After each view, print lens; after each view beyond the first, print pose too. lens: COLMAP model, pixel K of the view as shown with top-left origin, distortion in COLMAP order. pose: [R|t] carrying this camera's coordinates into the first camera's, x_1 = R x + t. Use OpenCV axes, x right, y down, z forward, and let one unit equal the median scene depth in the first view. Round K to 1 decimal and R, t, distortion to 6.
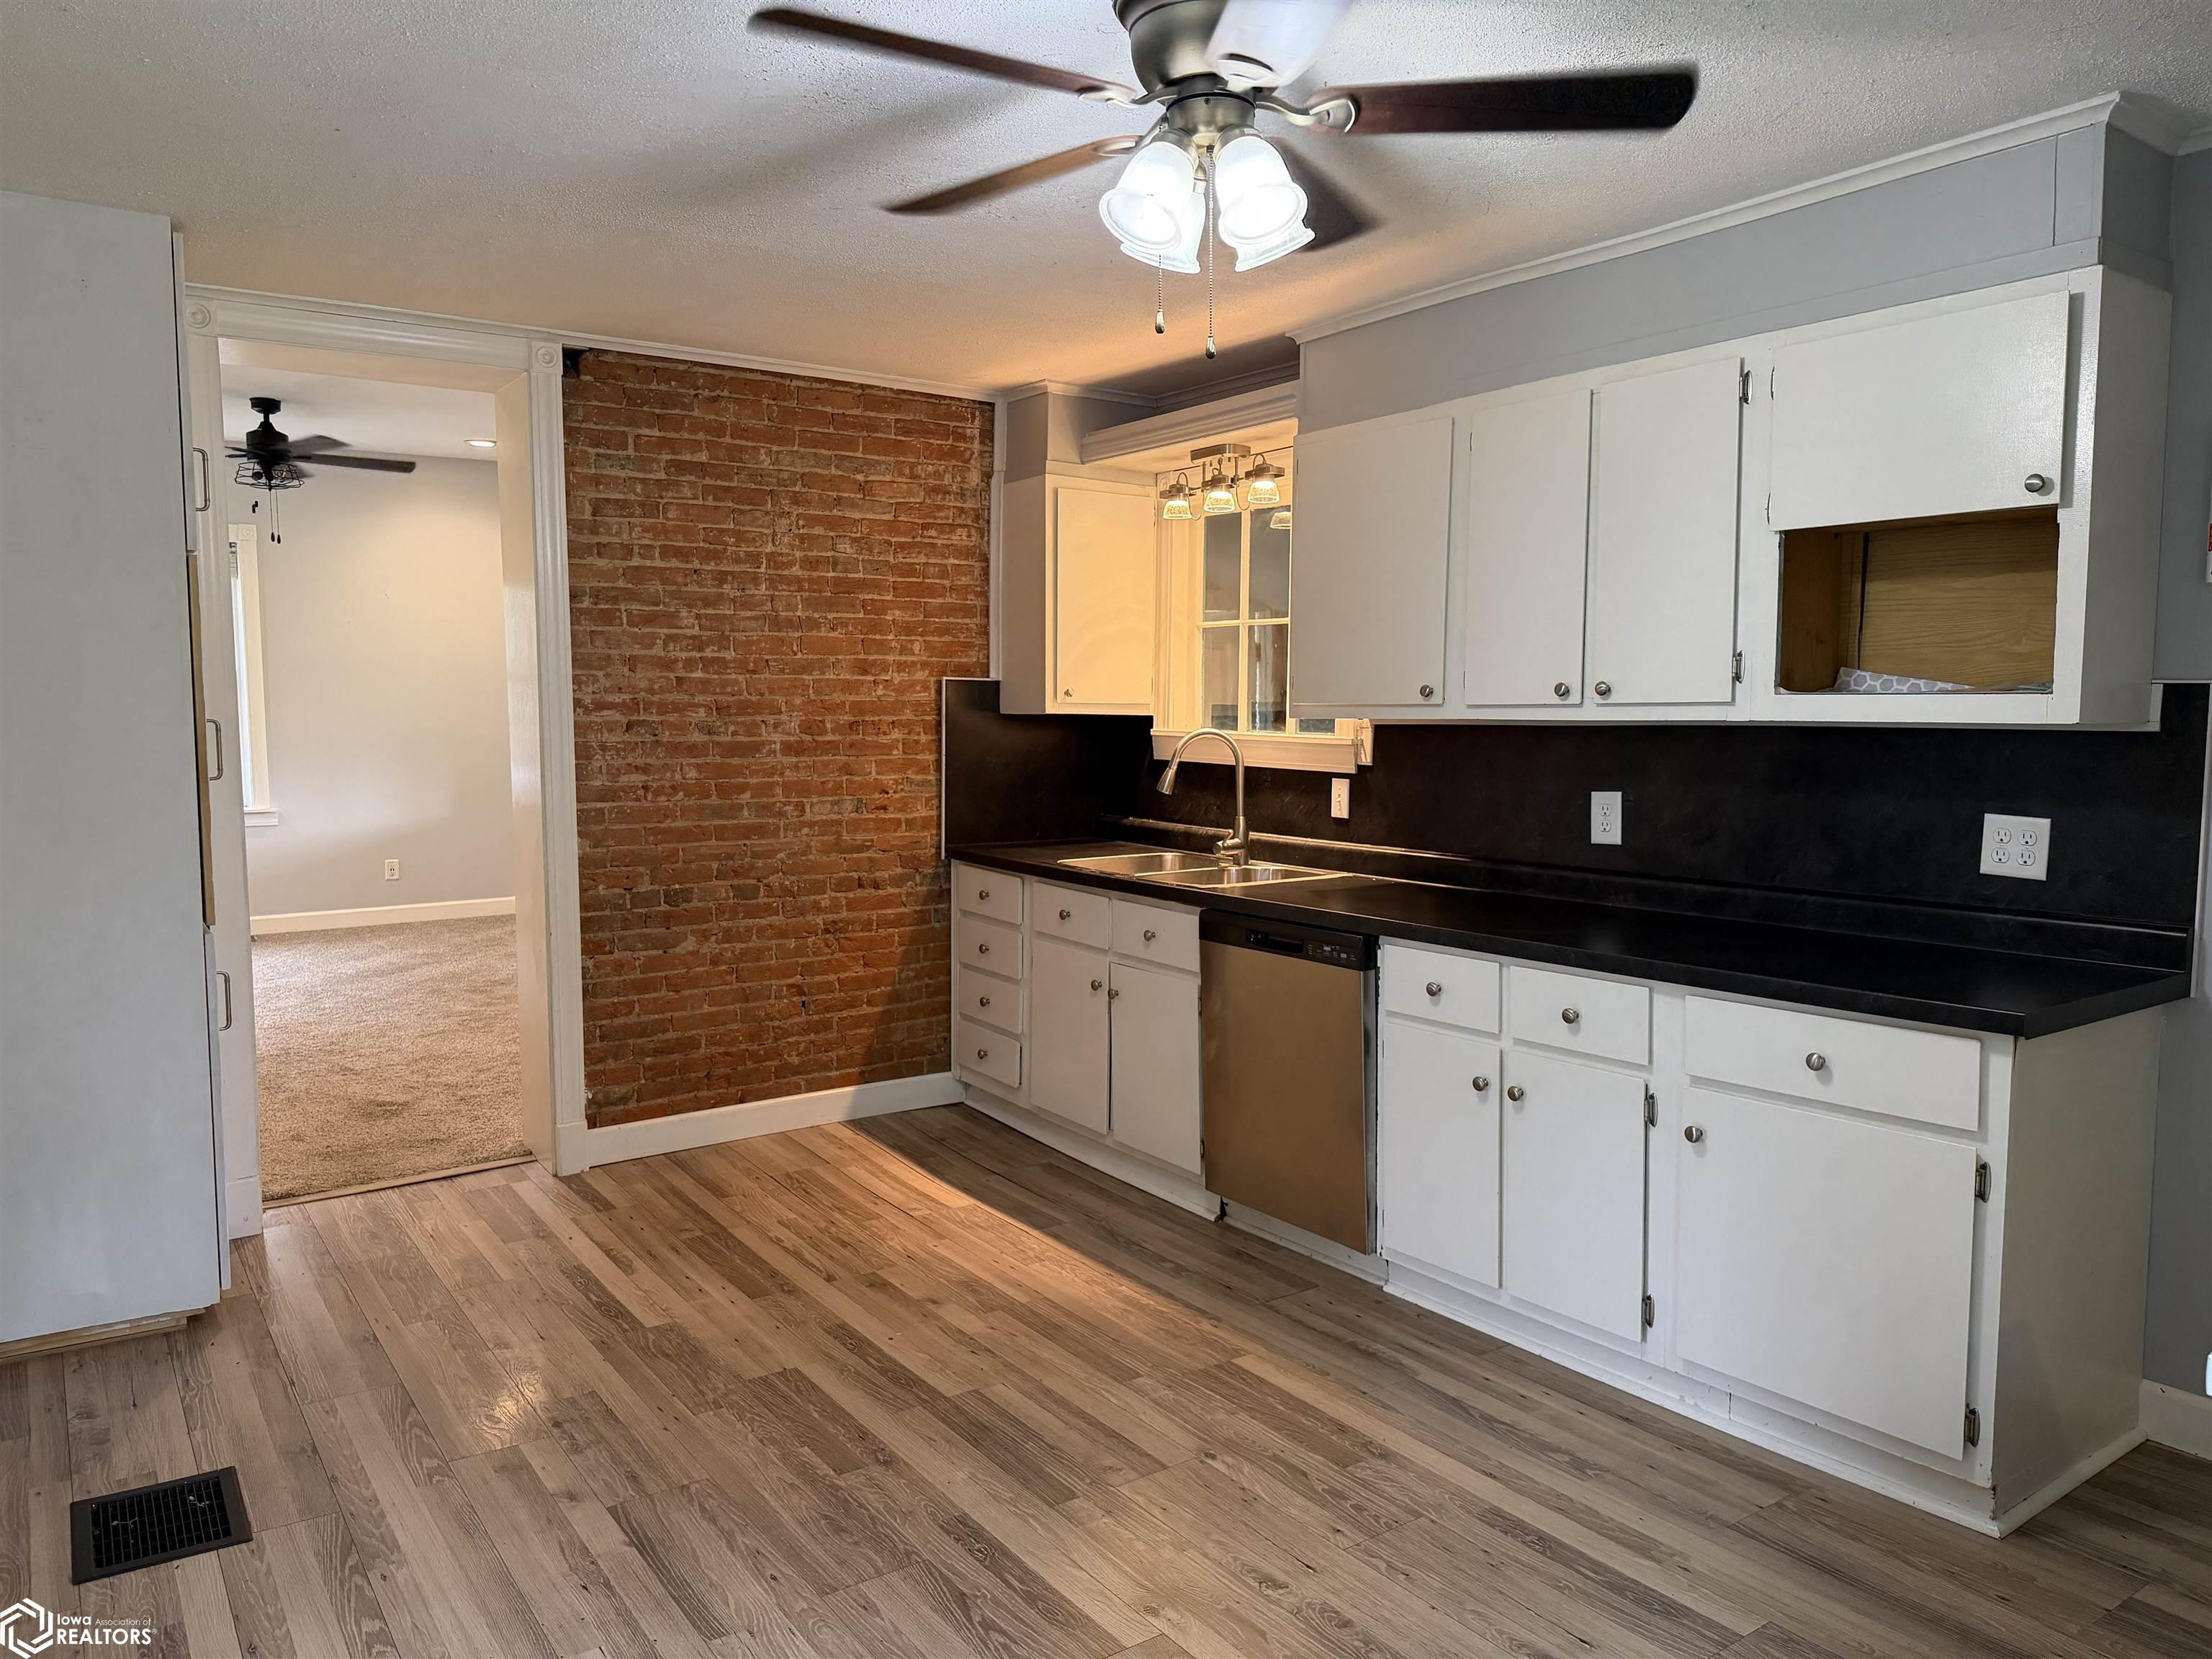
lens RADIAL K [[1549.3, 0, 1101.7], [0, 1549.3, 841.1], [0, 0, 1]] dist [0.057242, -0.072266]
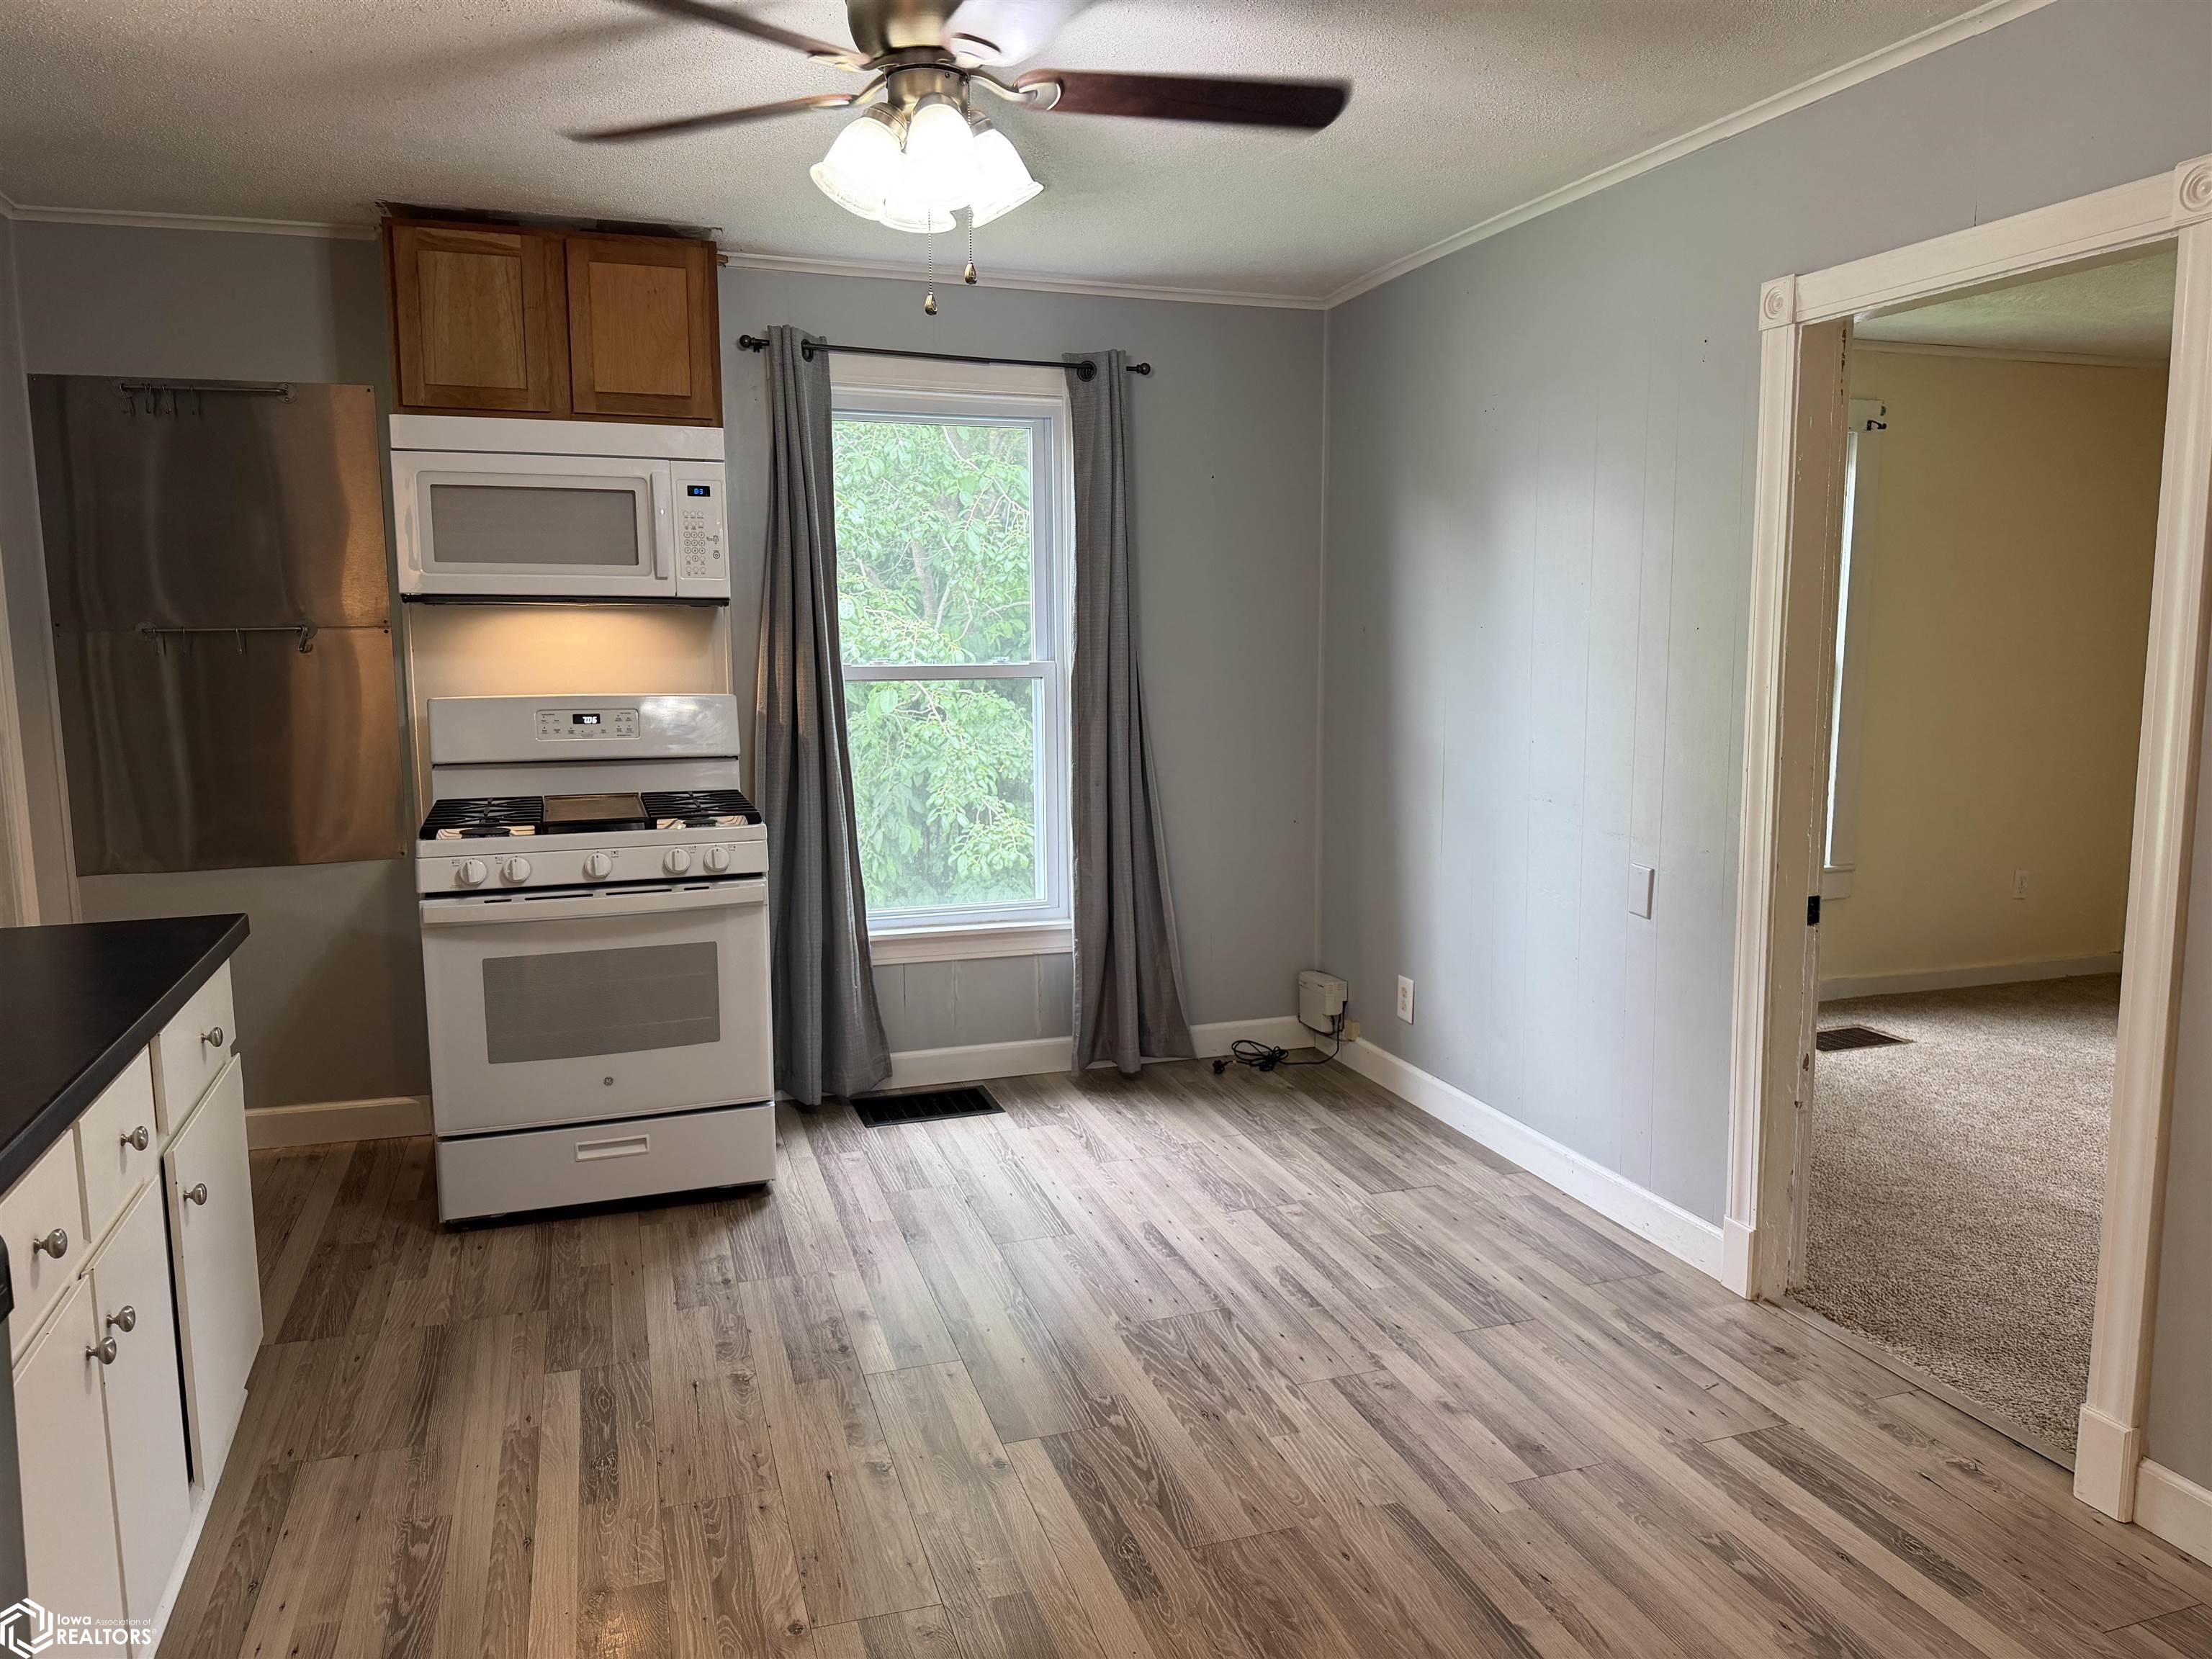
lens RADIAL K [[1549.3, 0, 1091.4], [0, 1549.3, 832.8], [0, 0, 1]] dist [0.057242, -0.072266]
pose [[-0.955660, -0.035155, 0.292365, -0.199839], [0.032080, 0.974510, 0.222040, -0.109739], [-0.292719, 0.221574, -0.930172, 1.130116]]
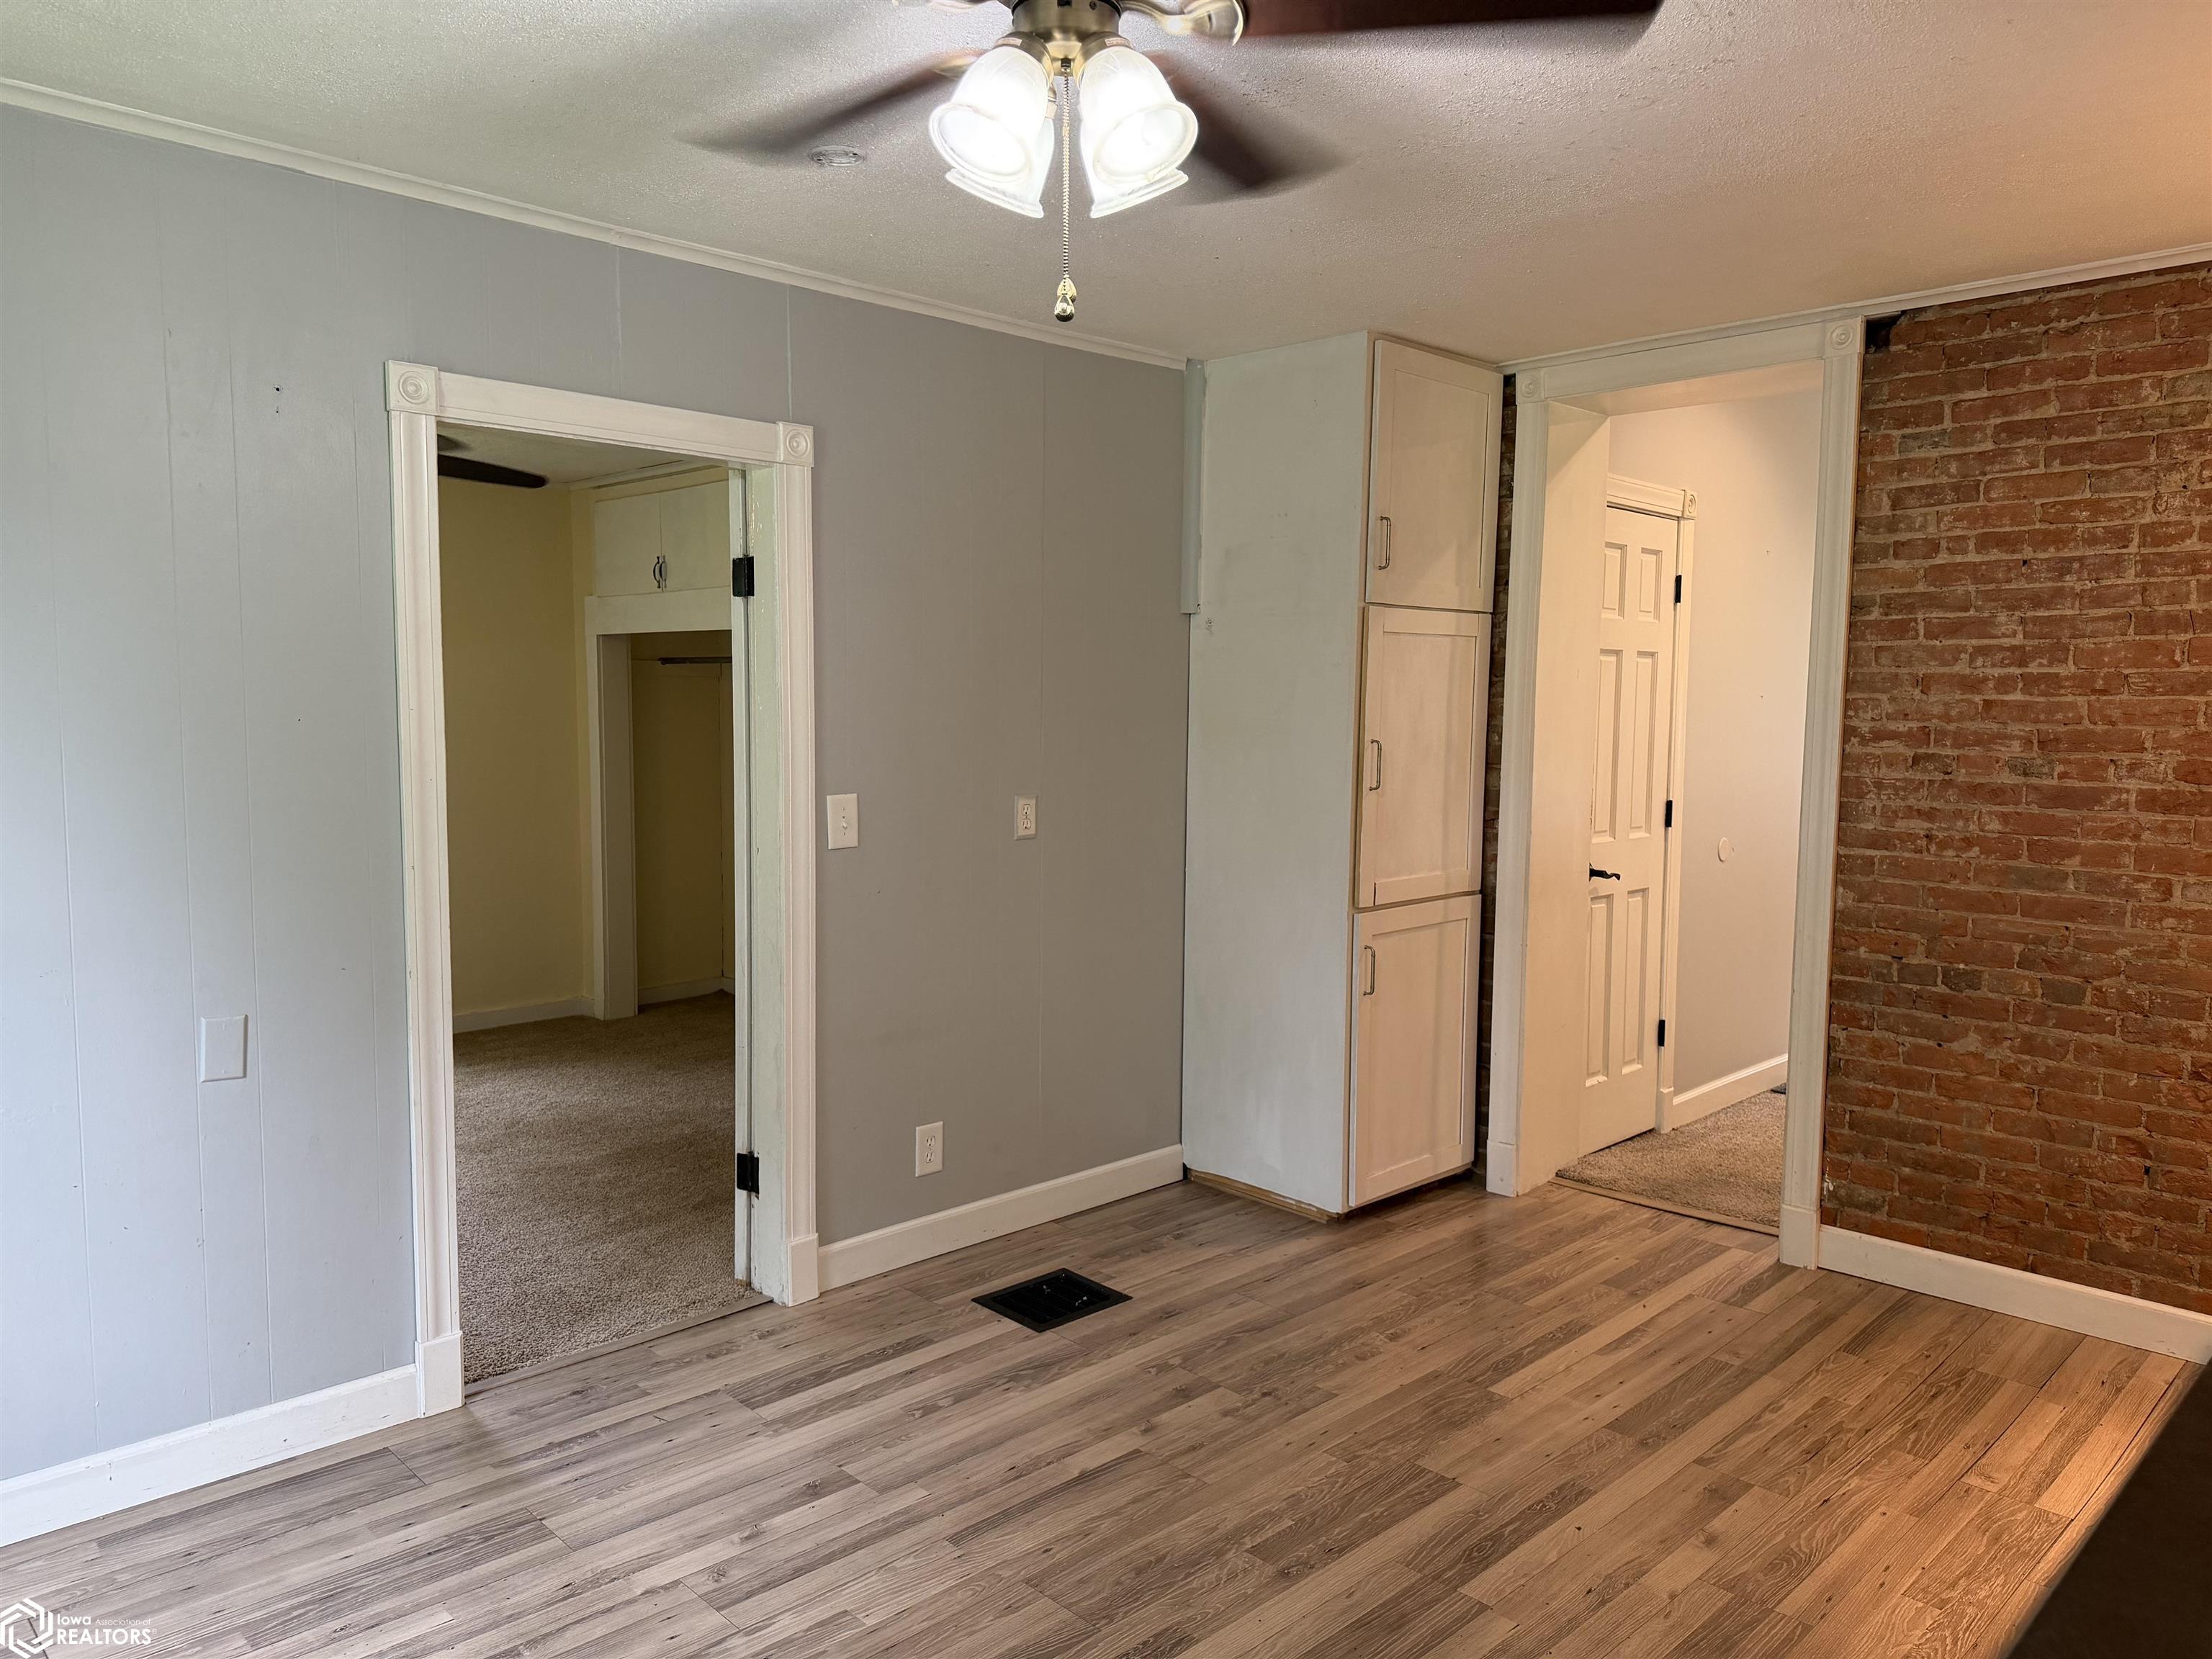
lens RADIAL K [[1549.3, 0, 1106.4], [0, 1549.3, 829.2], [0, 0, 1]] dist [0.057242, -0.072266]
pose [[0.161004, 0.081106, -0.983616, 0.496142], [-0.098168, 0.992992, 0.065810, -0.056709], [0.982059, 0.085963, 0.167838, 0.502489]]
